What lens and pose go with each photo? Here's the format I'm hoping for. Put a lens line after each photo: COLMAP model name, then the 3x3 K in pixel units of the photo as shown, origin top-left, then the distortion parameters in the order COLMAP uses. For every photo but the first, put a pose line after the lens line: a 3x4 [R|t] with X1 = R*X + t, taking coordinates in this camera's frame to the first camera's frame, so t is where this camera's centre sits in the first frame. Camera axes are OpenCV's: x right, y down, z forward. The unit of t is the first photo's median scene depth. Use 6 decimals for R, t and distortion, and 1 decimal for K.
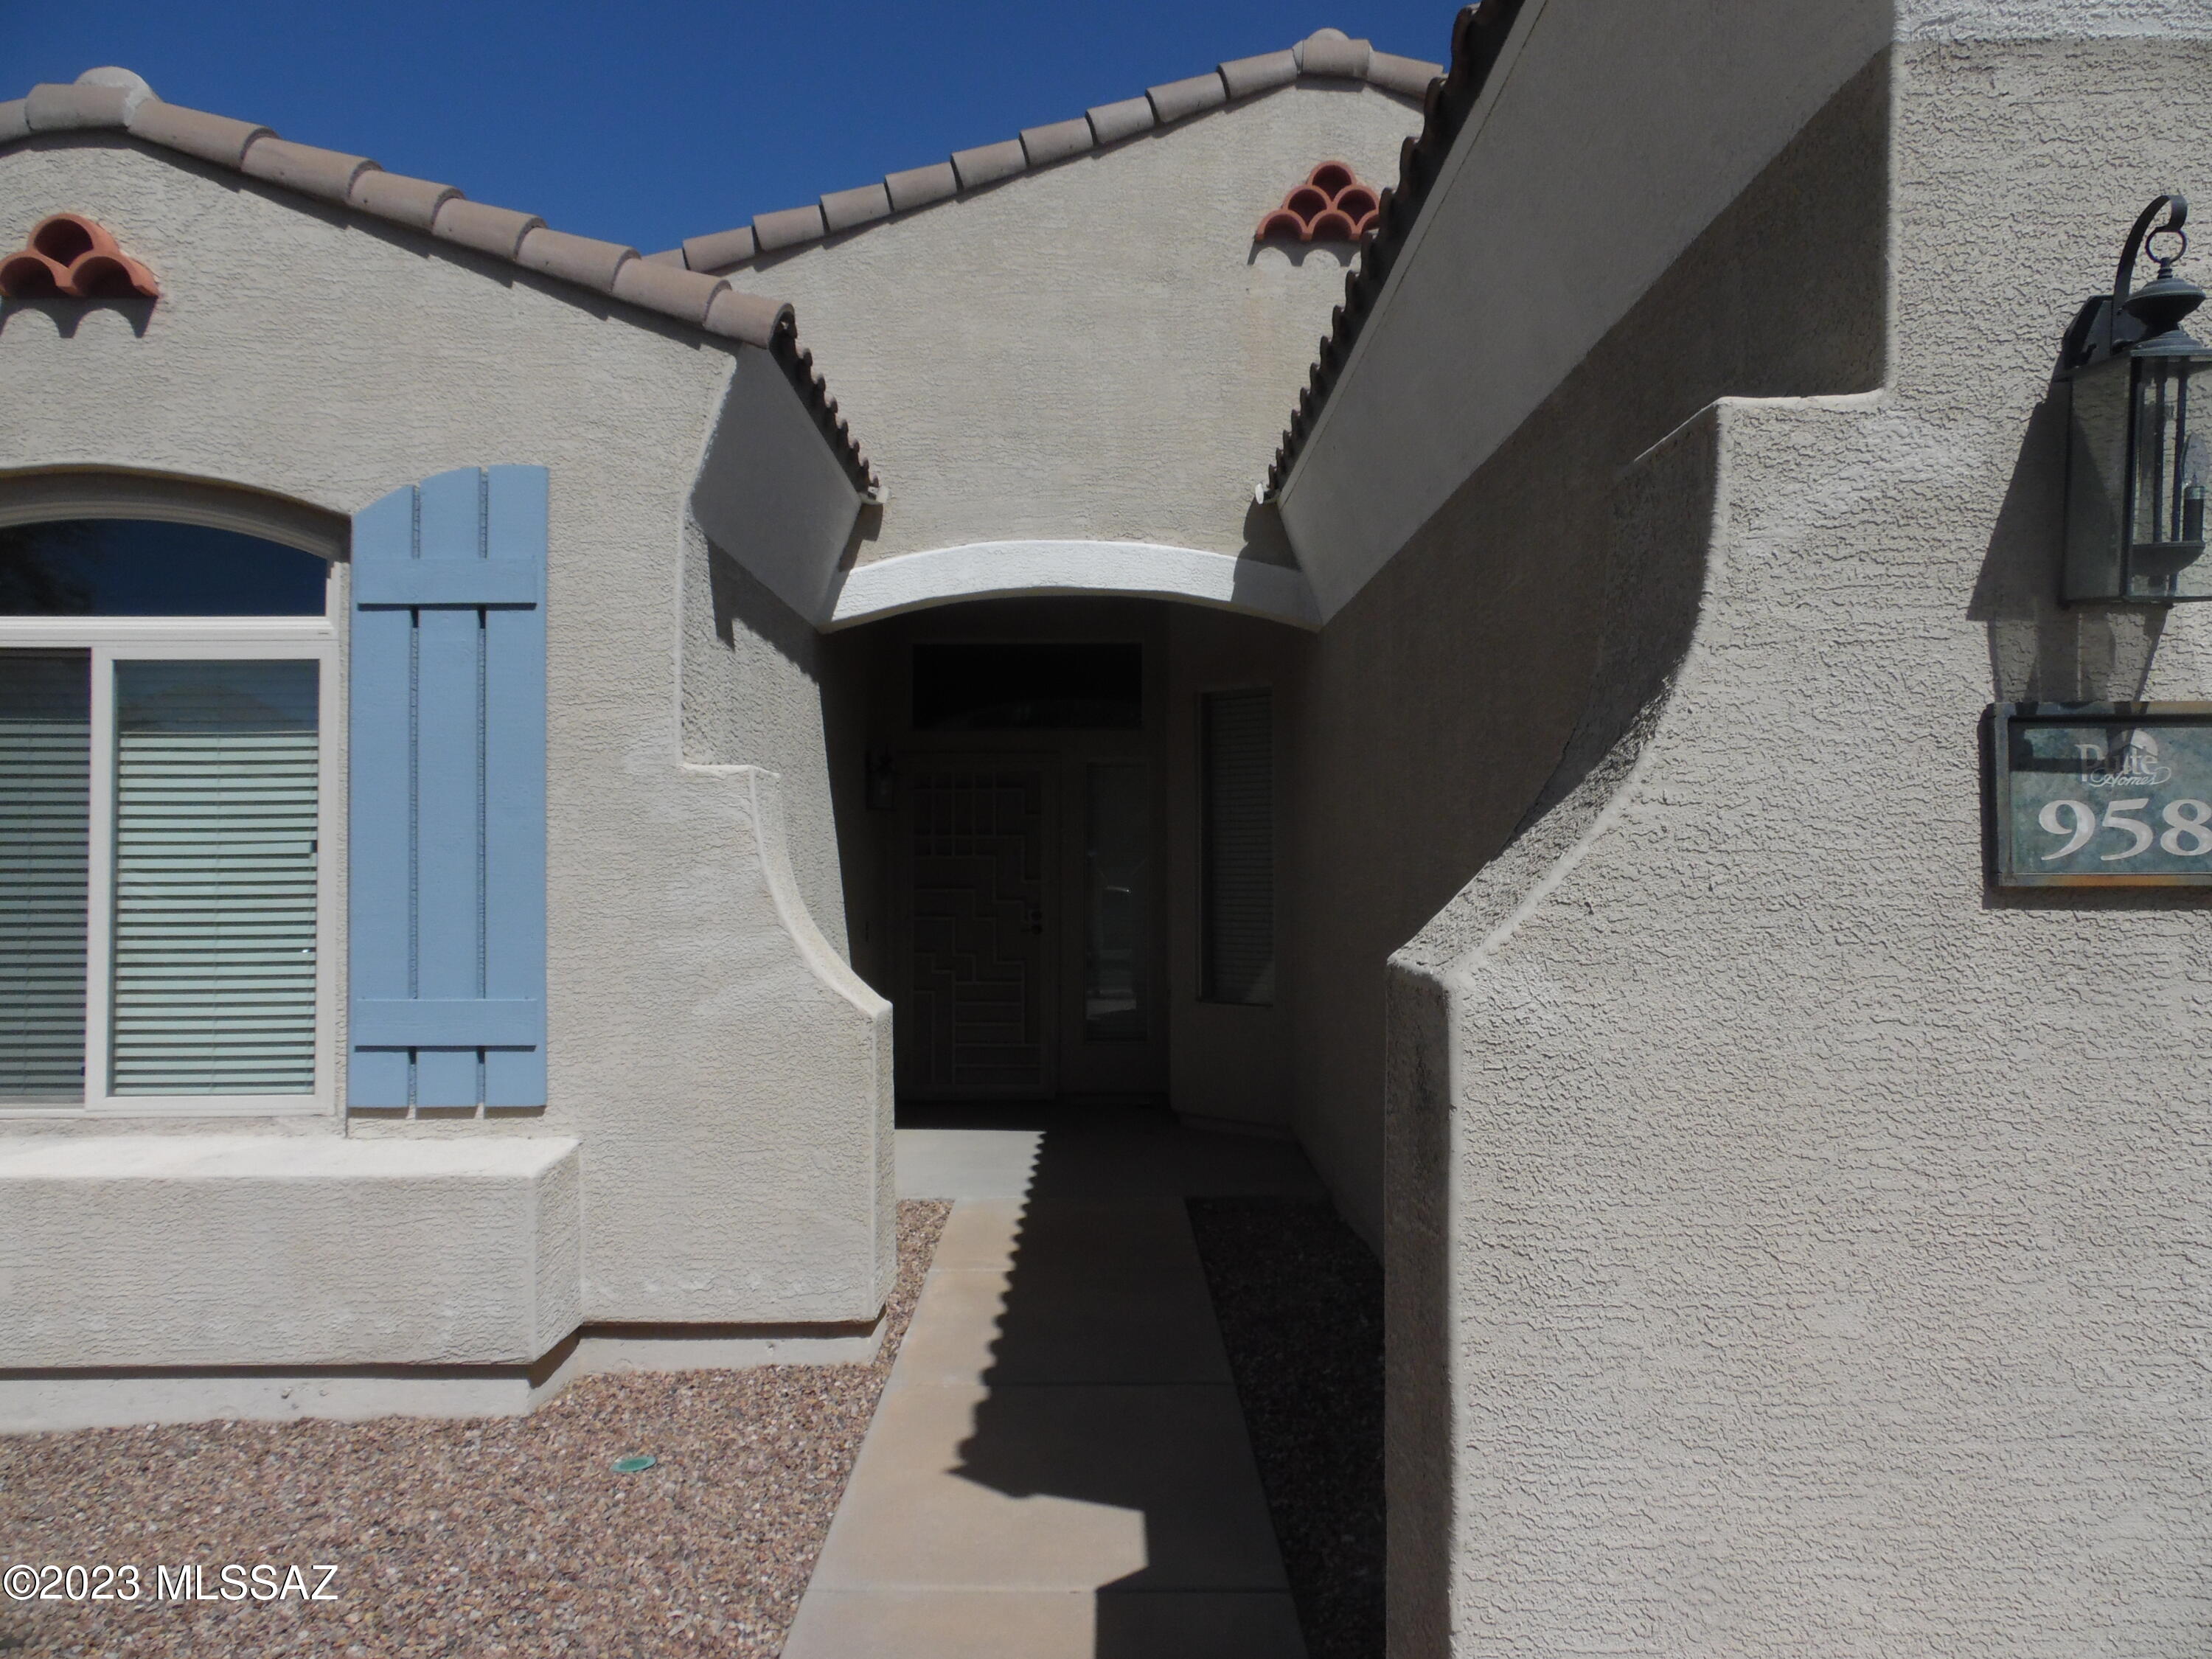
lens RADIAL K [[1666.2, 0, 1109.5], [0, 1666.2, 814.8], [0, 0, 1]] dist [-0.020973, 0.054523]
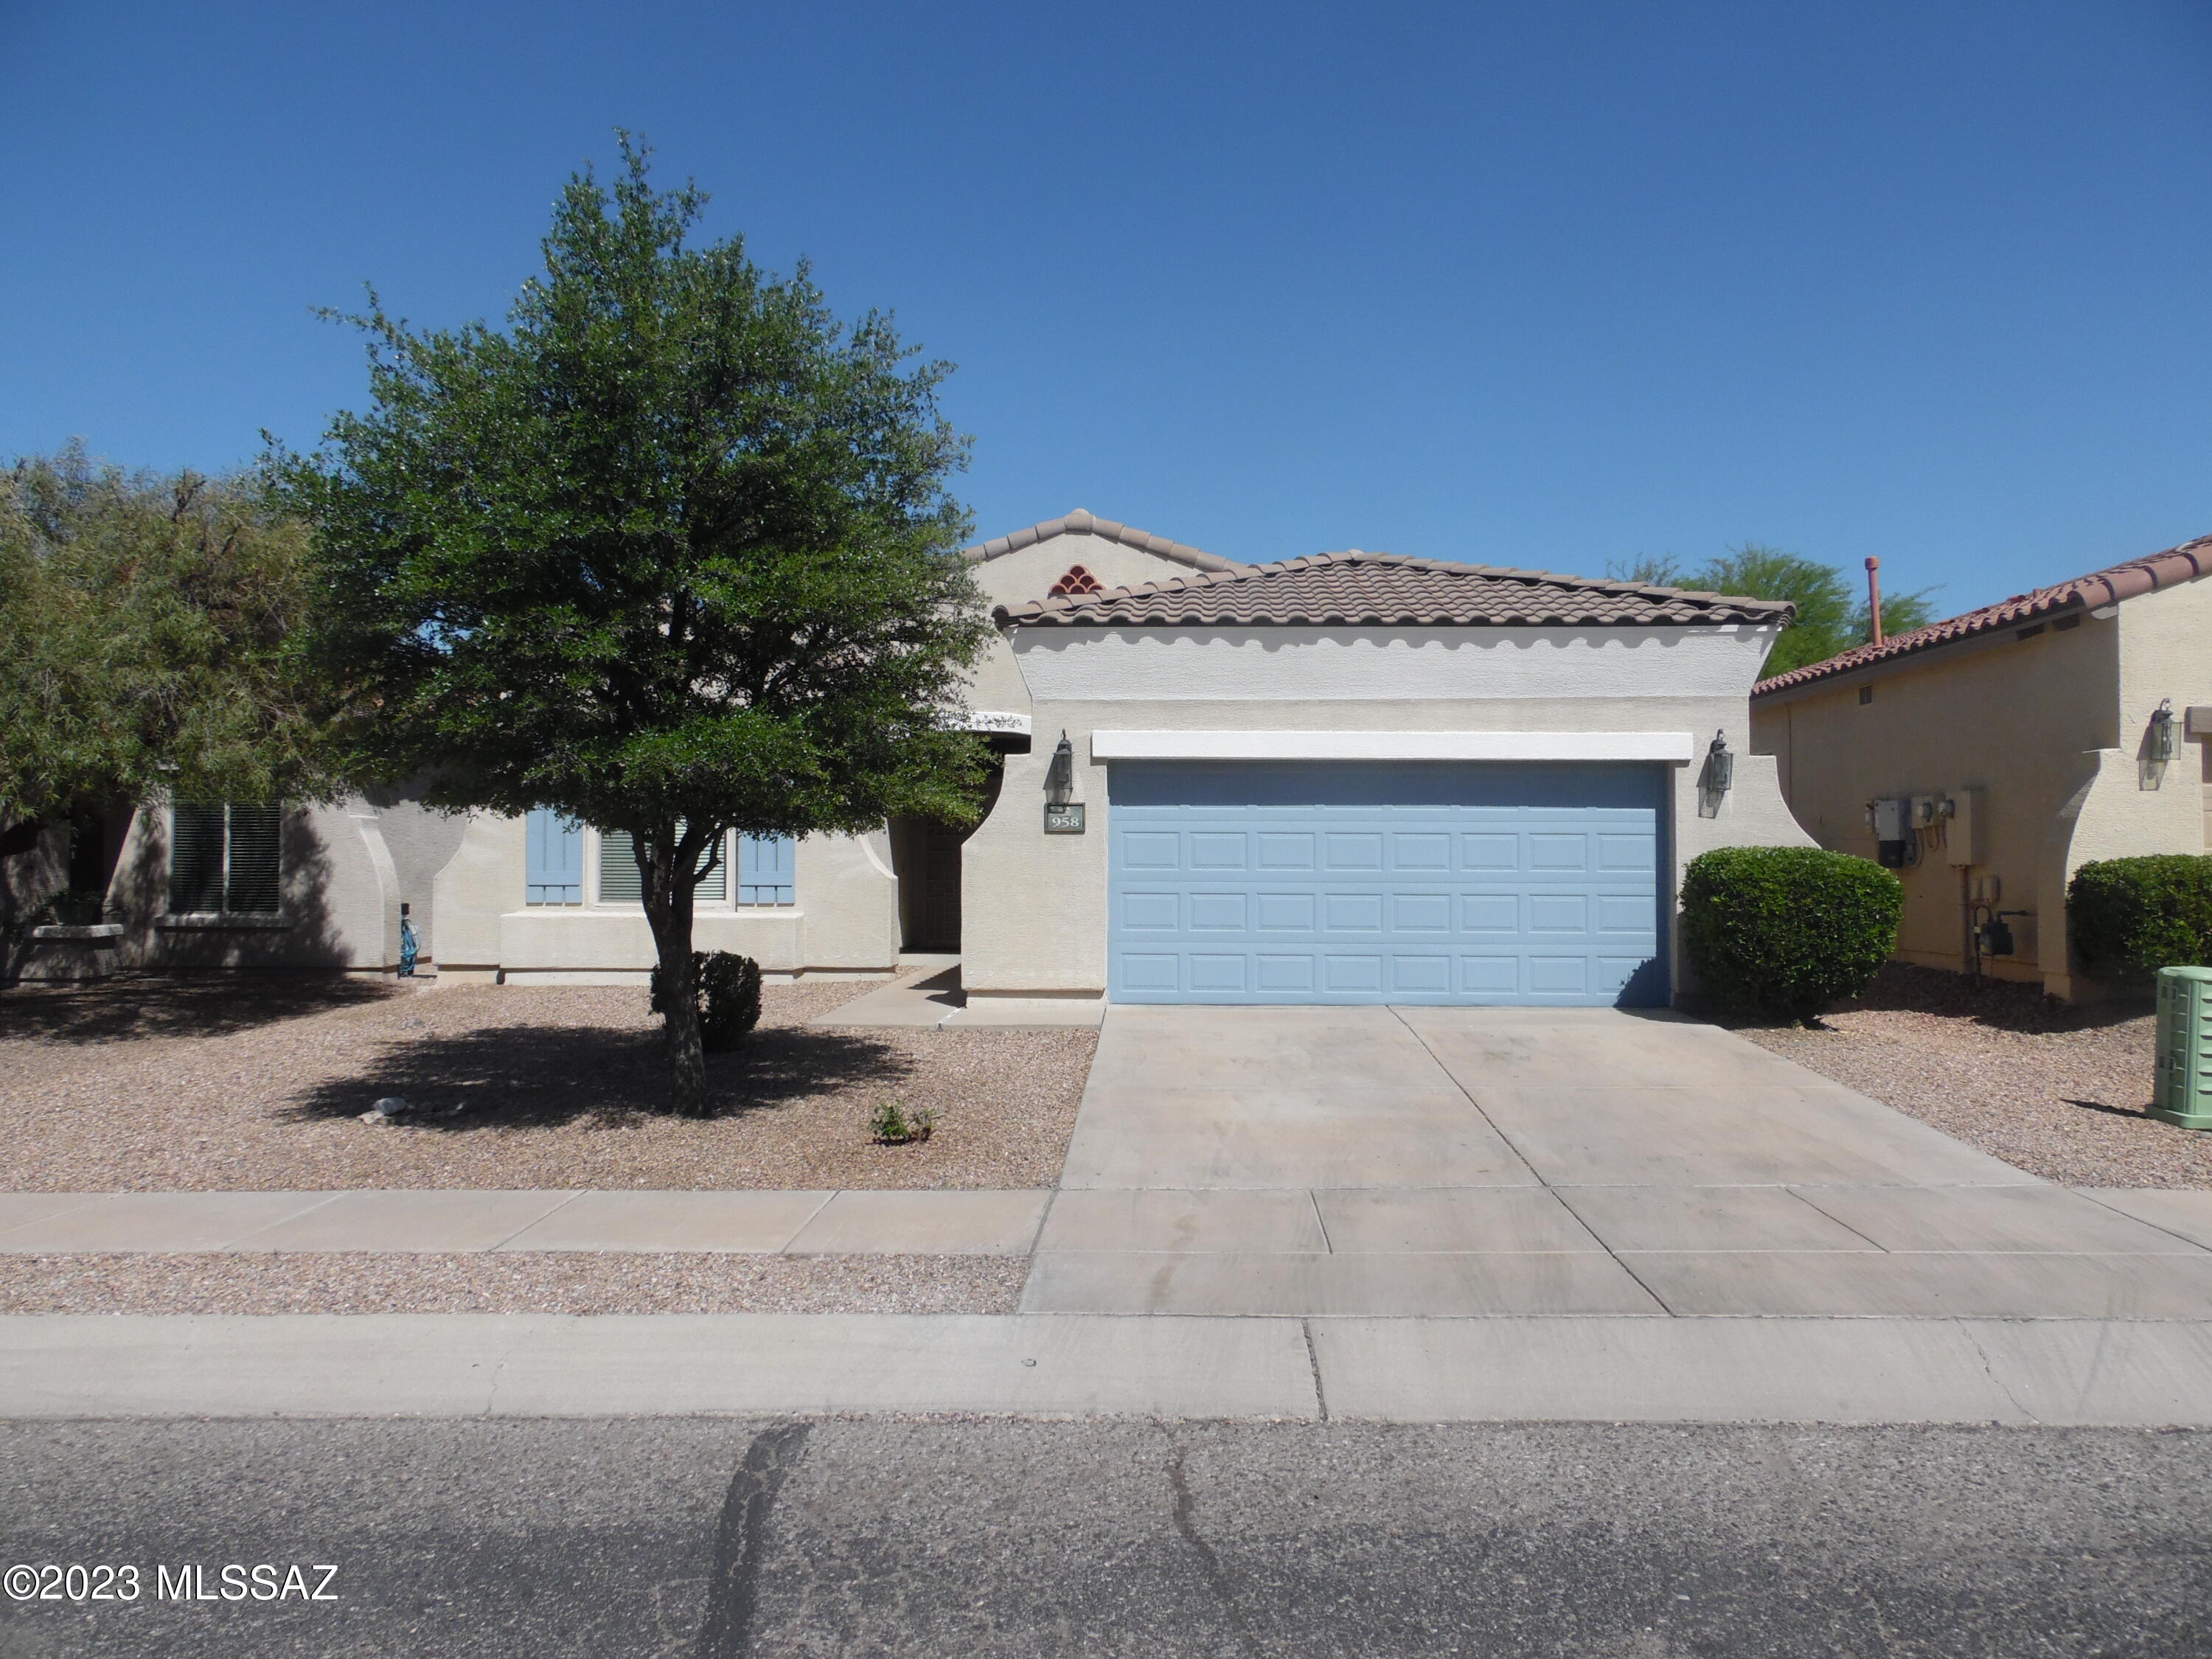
lens RADIAL K [[1666.2, 0, 1109.0], [0, 1666.2, 833.5], [0, 0, 1]] dist [-0.020973, 0.054523]
pose [[0.998458, 0.005157, -0.055273, 0.486992], [-0.004563, 0.999931, 0.010854, -0.008287], [0.055325, -0.010585, 0.998412, -2.344481]]
